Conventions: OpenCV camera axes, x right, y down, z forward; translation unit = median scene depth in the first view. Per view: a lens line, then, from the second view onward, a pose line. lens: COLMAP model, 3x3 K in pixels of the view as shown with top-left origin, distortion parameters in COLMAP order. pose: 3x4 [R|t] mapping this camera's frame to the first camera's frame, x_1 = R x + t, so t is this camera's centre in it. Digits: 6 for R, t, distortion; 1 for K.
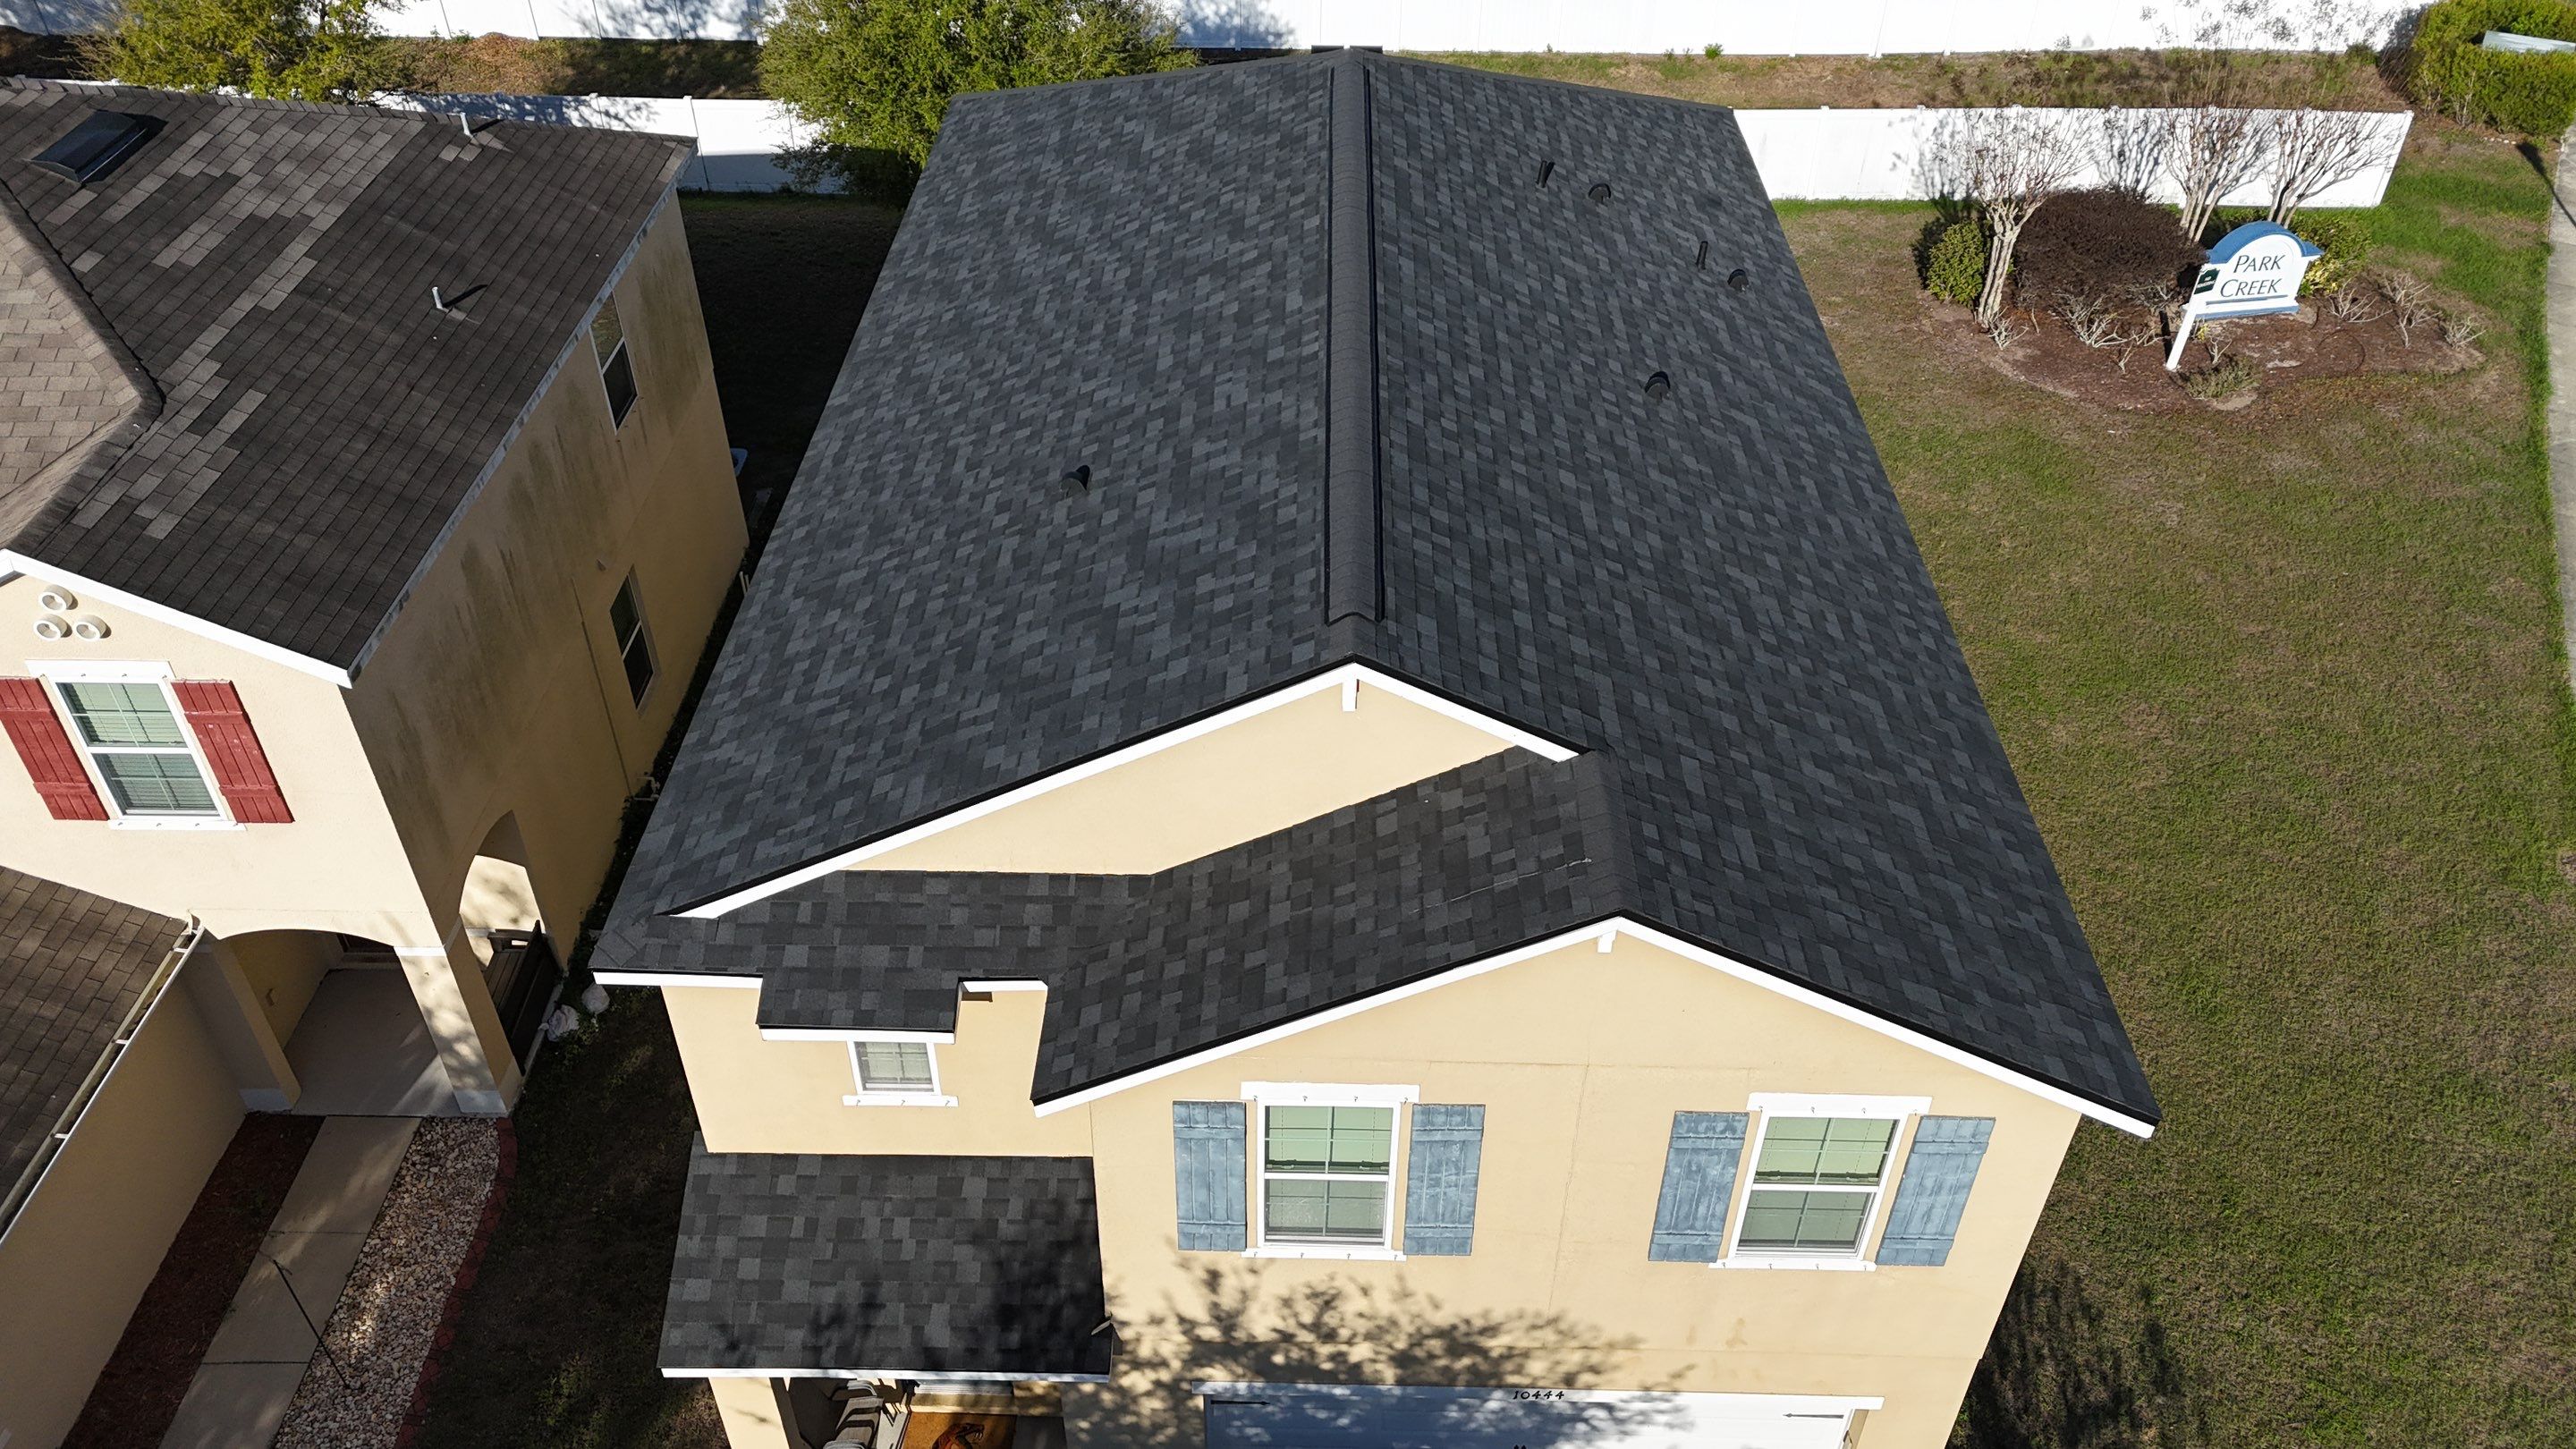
lens RADIAL K [[1893.8, 0, 1296.5], [0, 1893.8, 731.6], [0, 0, 1]] dist [0.101449, -0.100969]
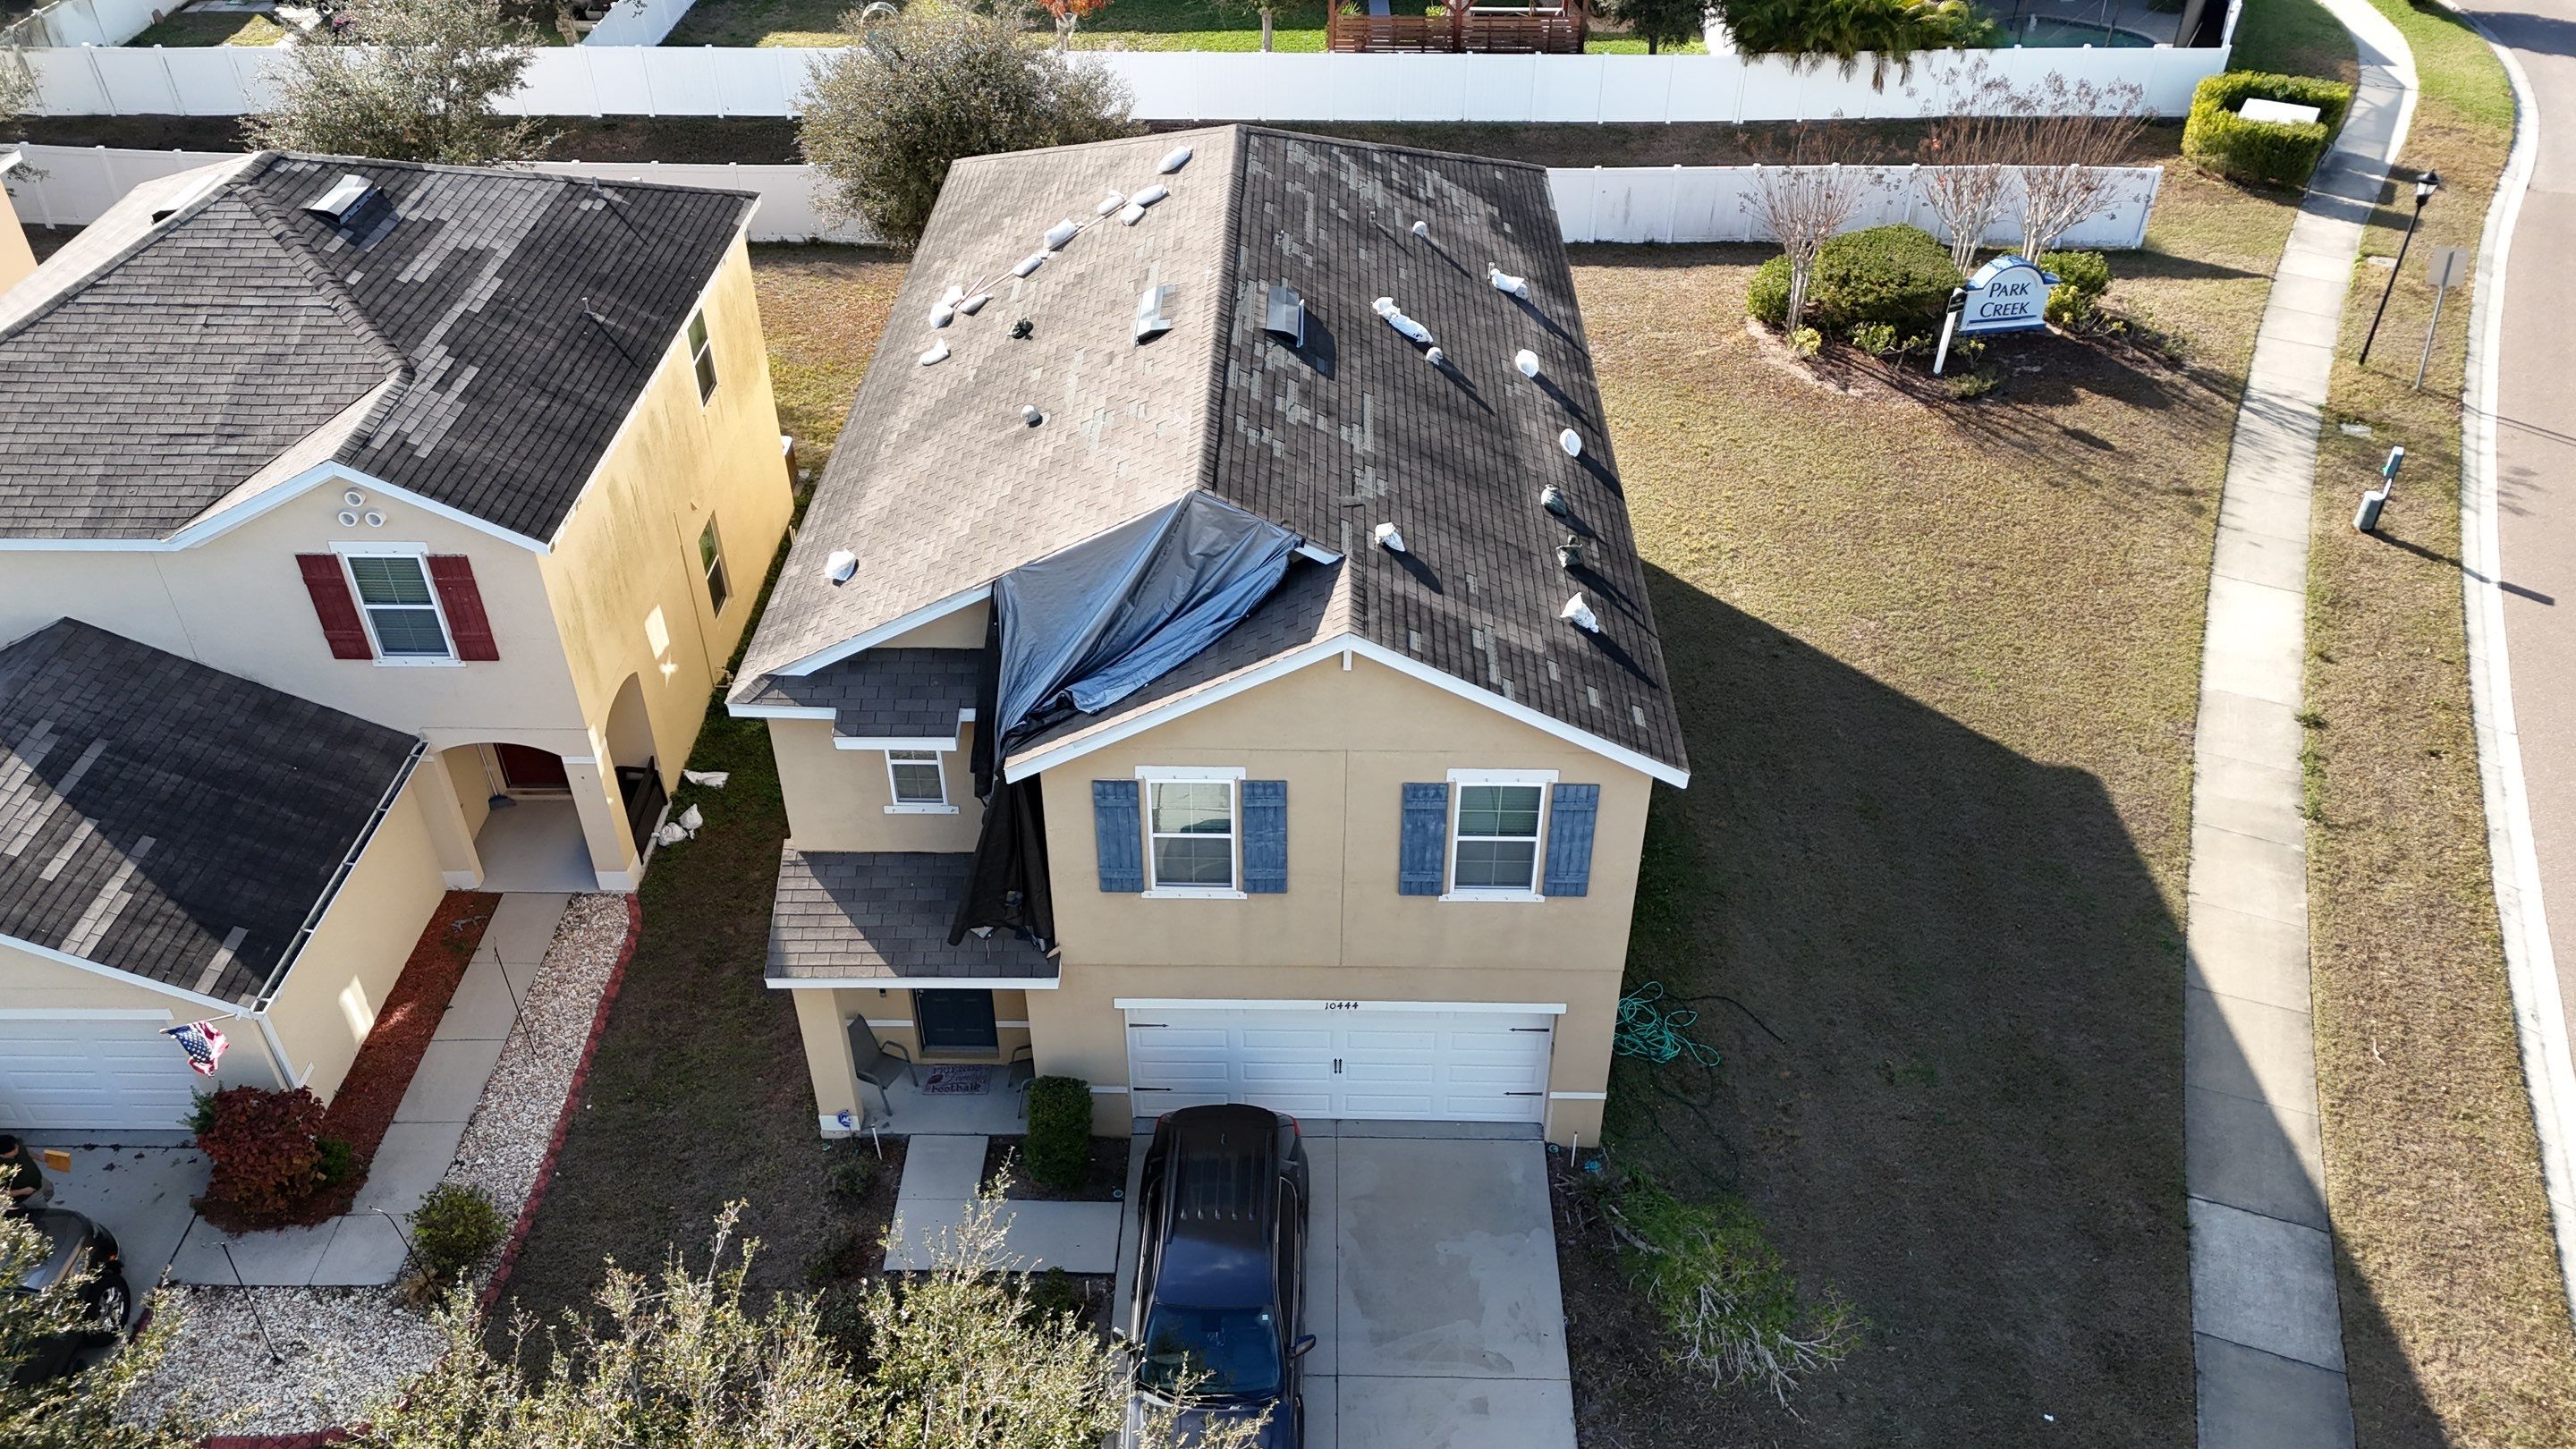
lens RADIAL K [[1893.8, 0, 1296.5], [0, 1893.8, 731.6], [0, 0, 1]] dist [0.101449, -0.100969]
pose [[0.999974, -0.007133, 0.001429, 0.076784], [0.007172, 0.999539, -0.029504, 0.147029], [-0.001218, 0.029513, 0.999564, -0.441526]]
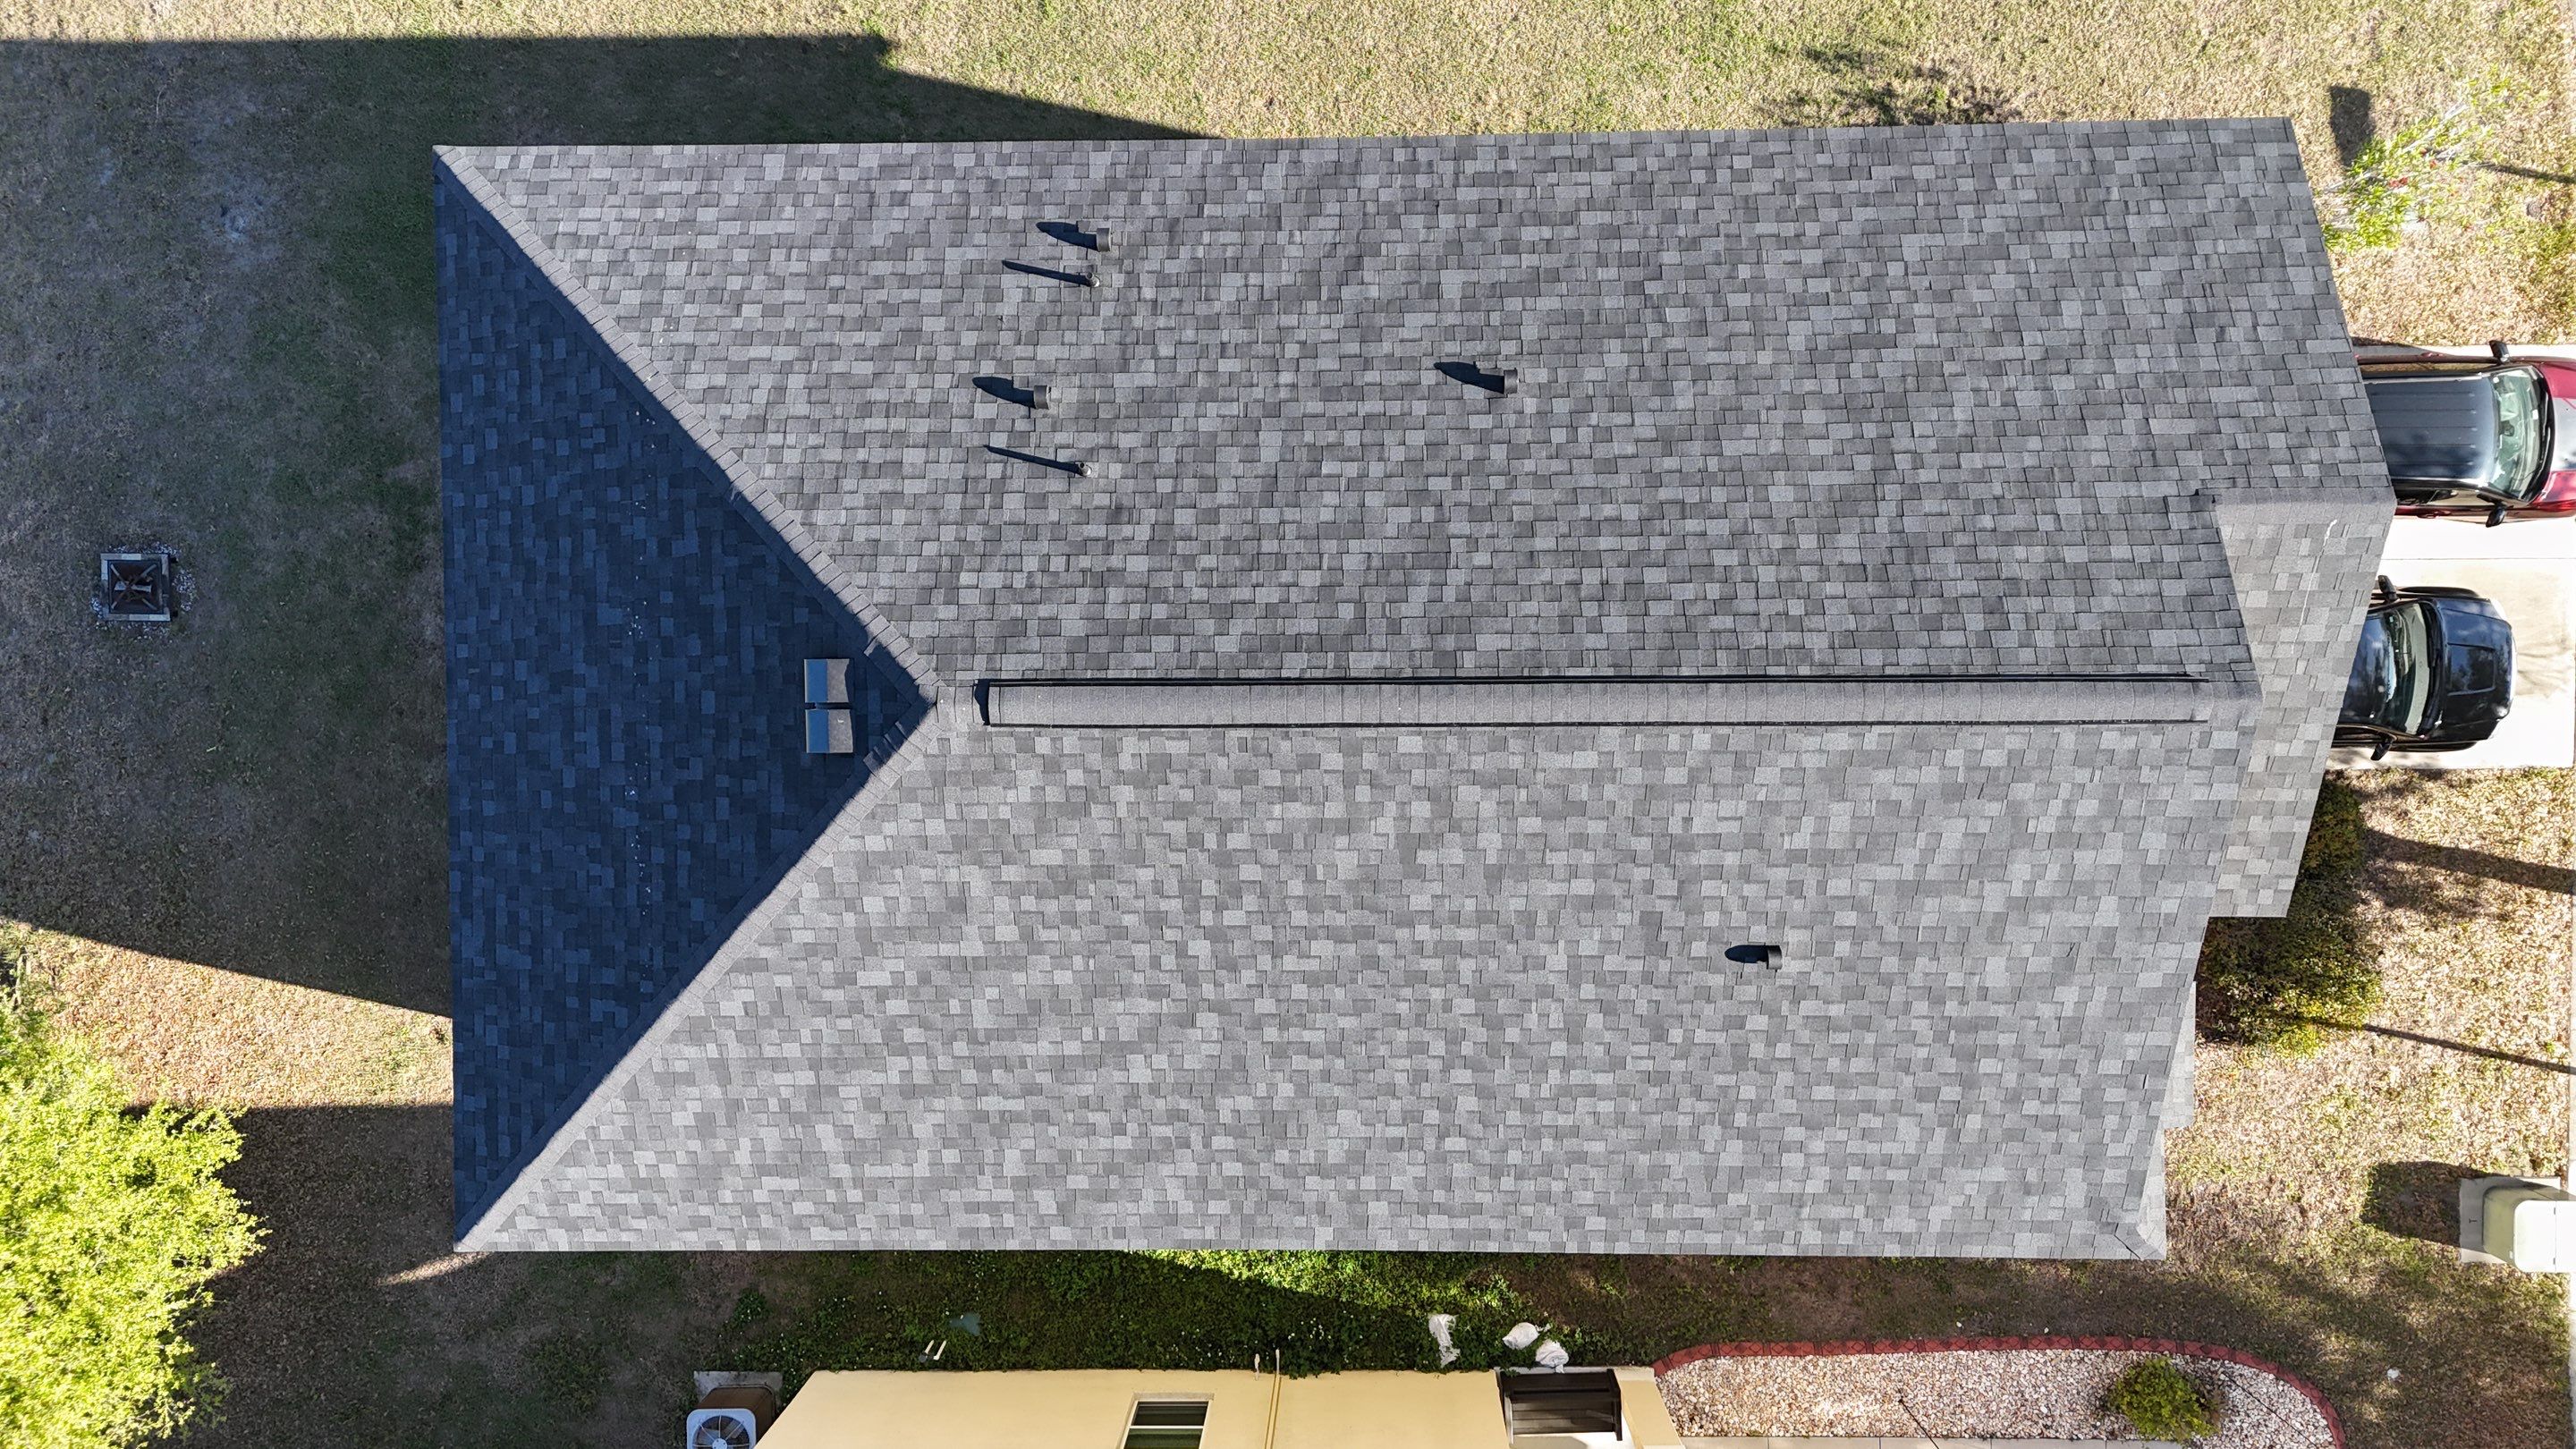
lens RADIAL K [[1893.8, 0, 1296.5], [0, 1893.8, 731.6], [0, 0, 1]] dist [0.101449, -0.100969]
pose [[-0.020336, -0.999077, -0.037837, 0.047988], [0.653944, -0.041919, 0.755381, -0.962957], [-0.756270, -0.009382, 0.654193, 0.435645]]
